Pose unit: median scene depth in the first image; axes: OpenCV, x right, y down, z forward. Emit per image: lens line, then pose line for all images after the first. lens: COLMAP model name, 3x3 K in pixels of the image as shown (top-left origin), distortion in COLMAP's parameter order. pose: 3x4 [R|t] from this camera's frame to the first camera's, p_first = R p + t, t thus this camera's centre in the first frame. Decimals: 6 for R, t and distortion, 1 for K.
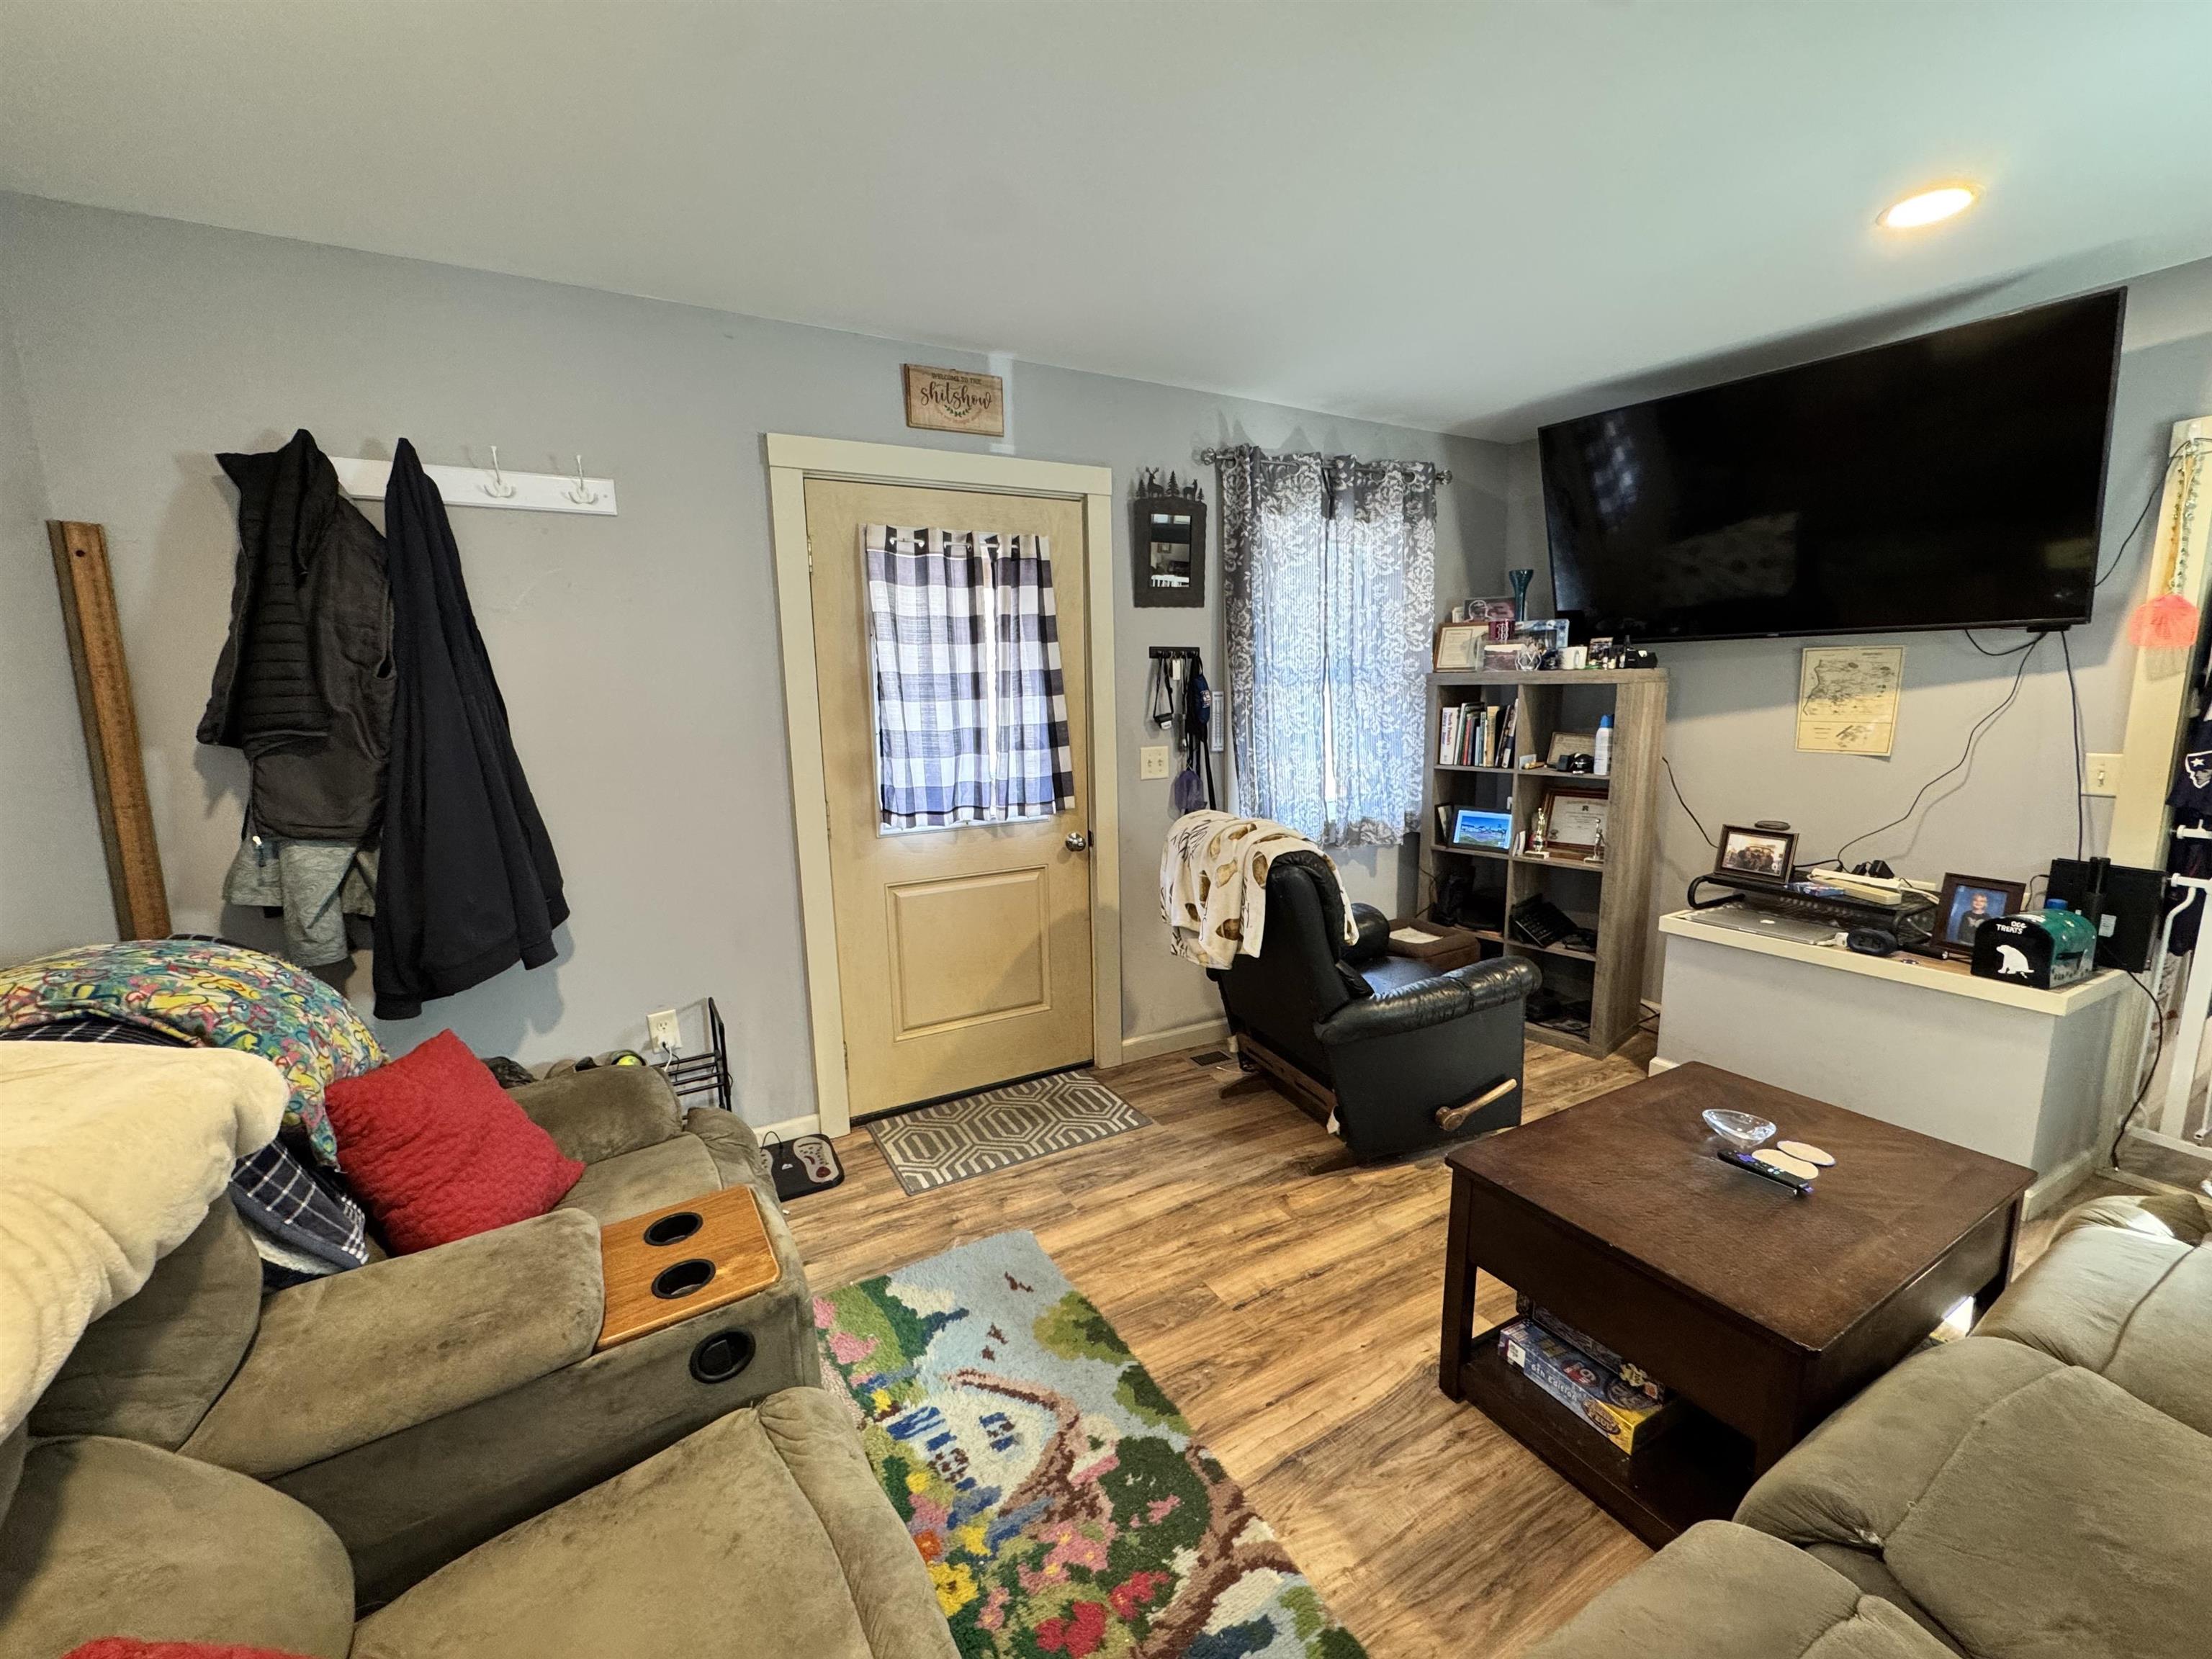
lens RADIAL K [[873.3, 0, 1106.0], [0, 873.3, 829.5], [0, 0, 1]] dist [0.000749, -0.000085]
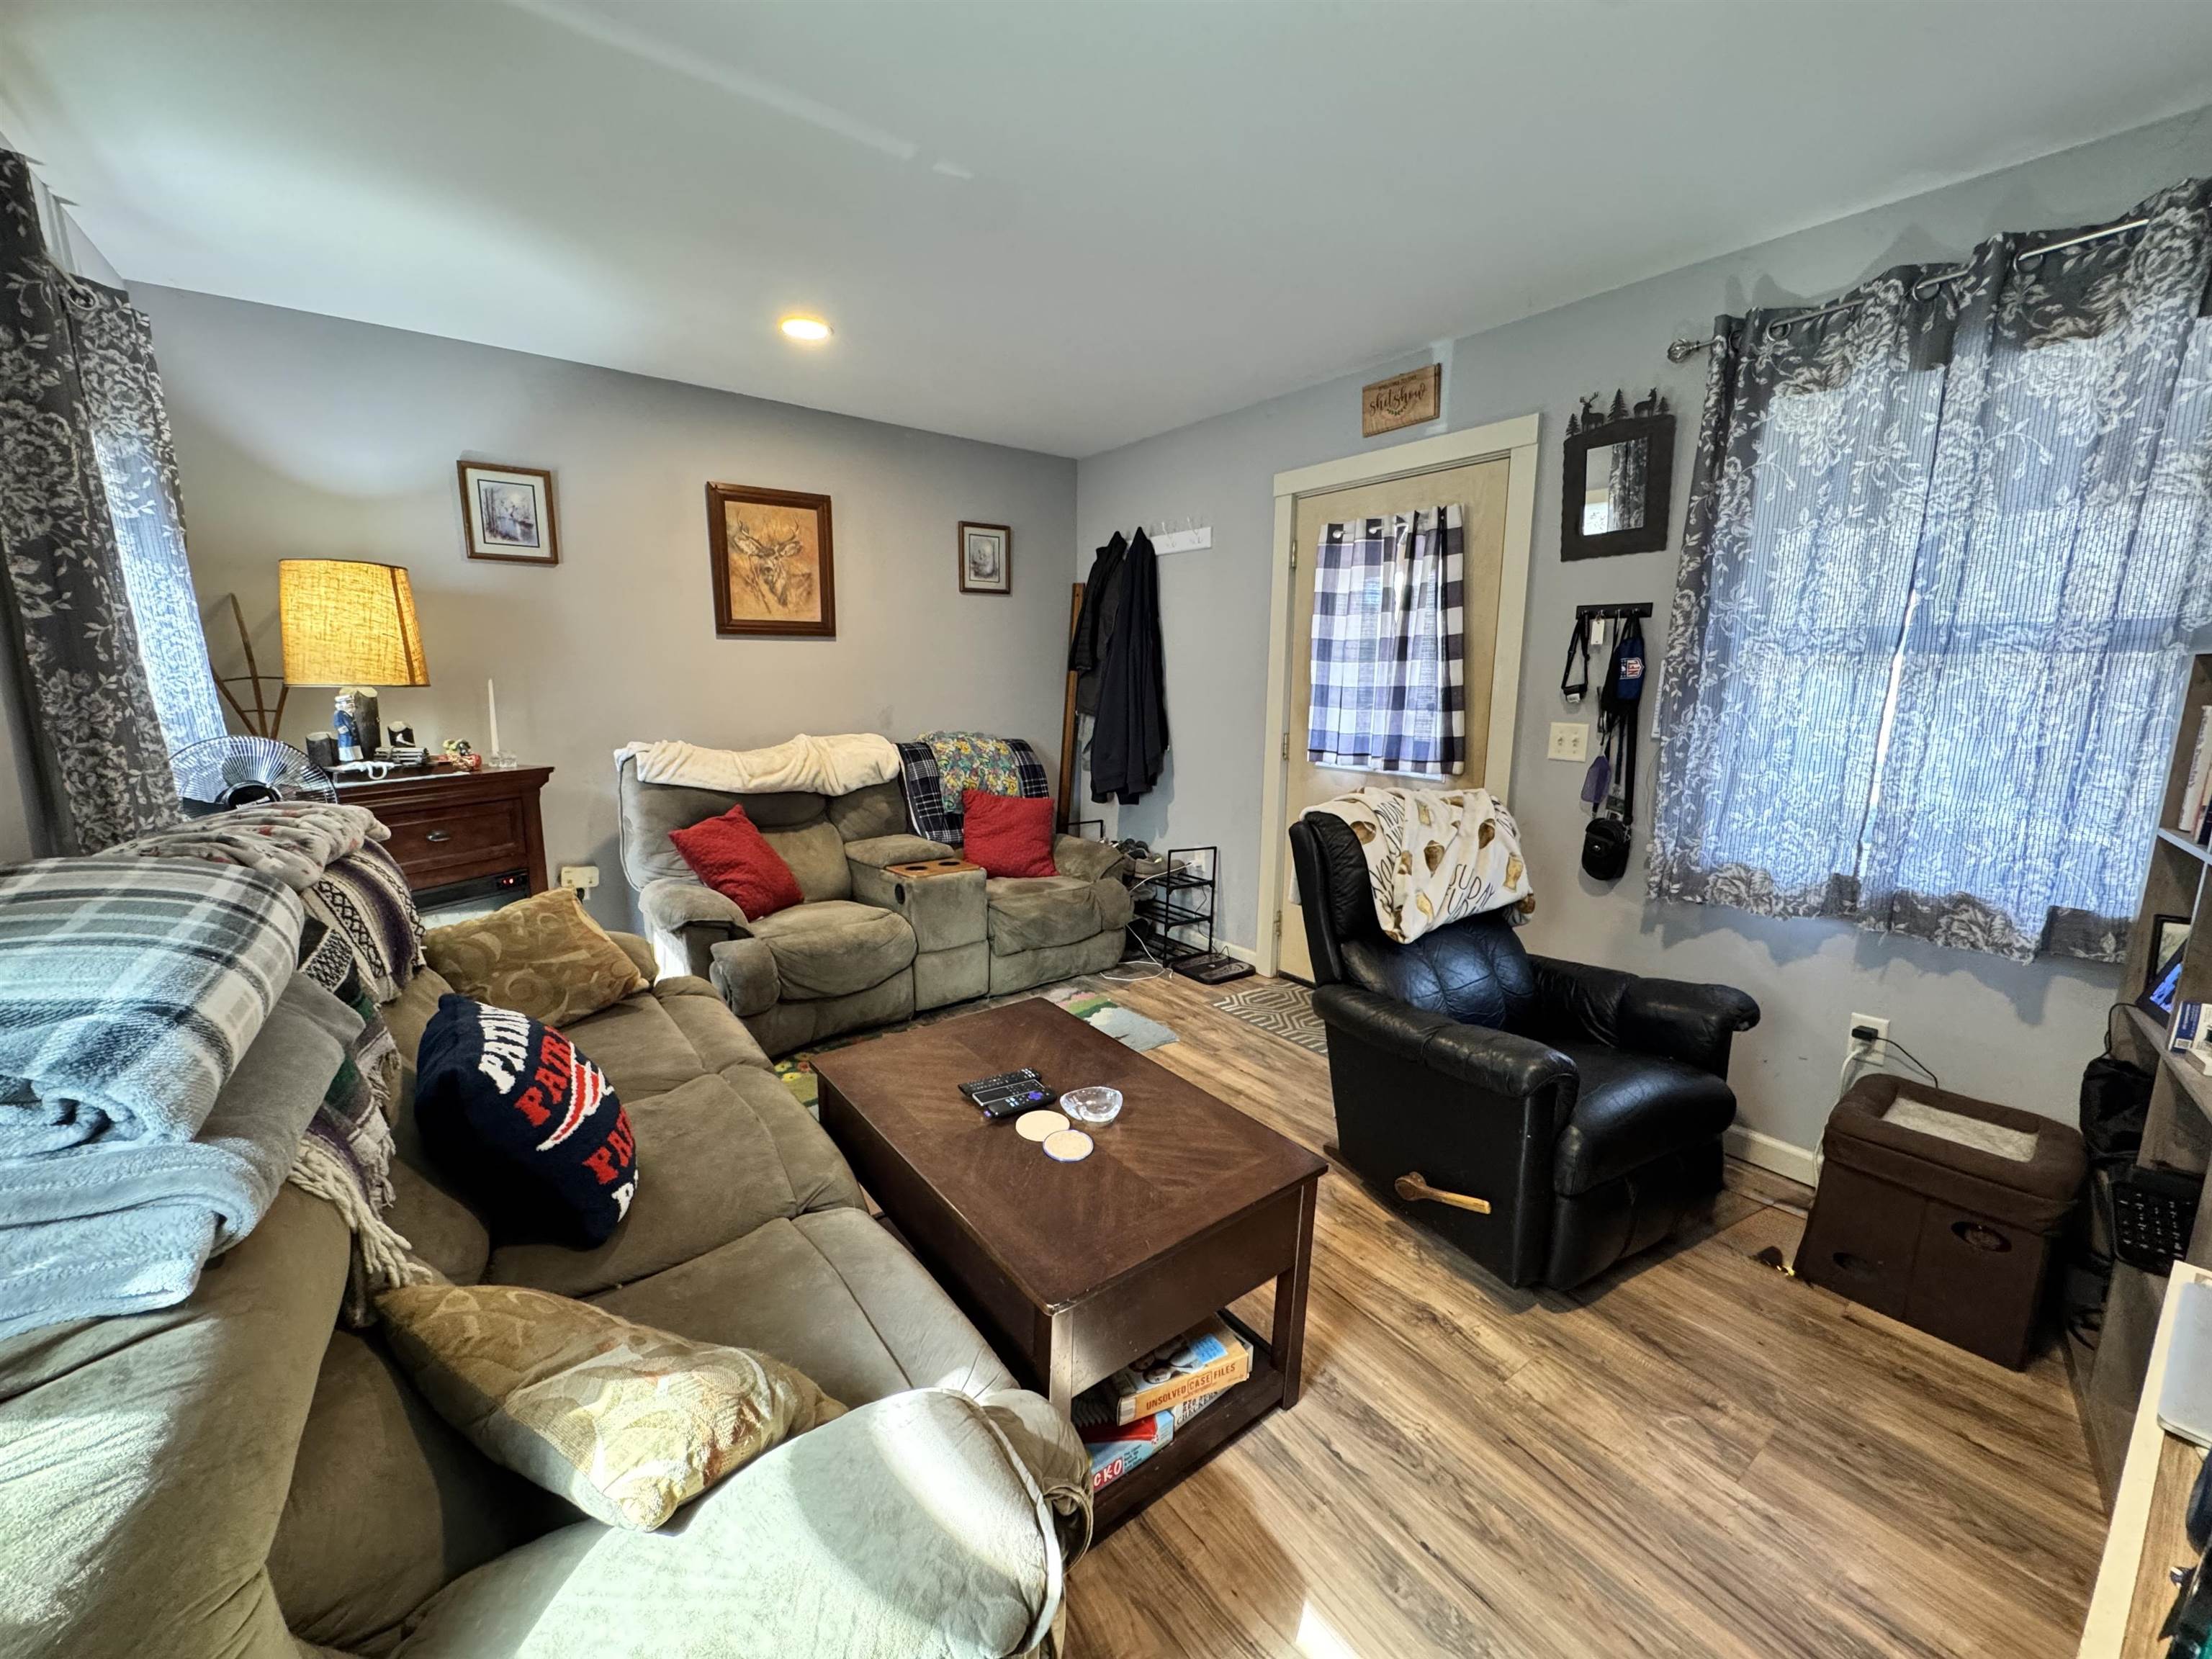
lens RADIAL K [[891.7, 0, 1094.9], [0, 891.7, 820.0], [0, 0, 1]] dist [0.019966, -0.000313]
pose [[0.137991, 0.191940, -0.971657, 0.977428], [-0.170346, 0.971022, 0.167623, -0.079565], [0.975675, 0.142388, 0.166688, 0.462977]]
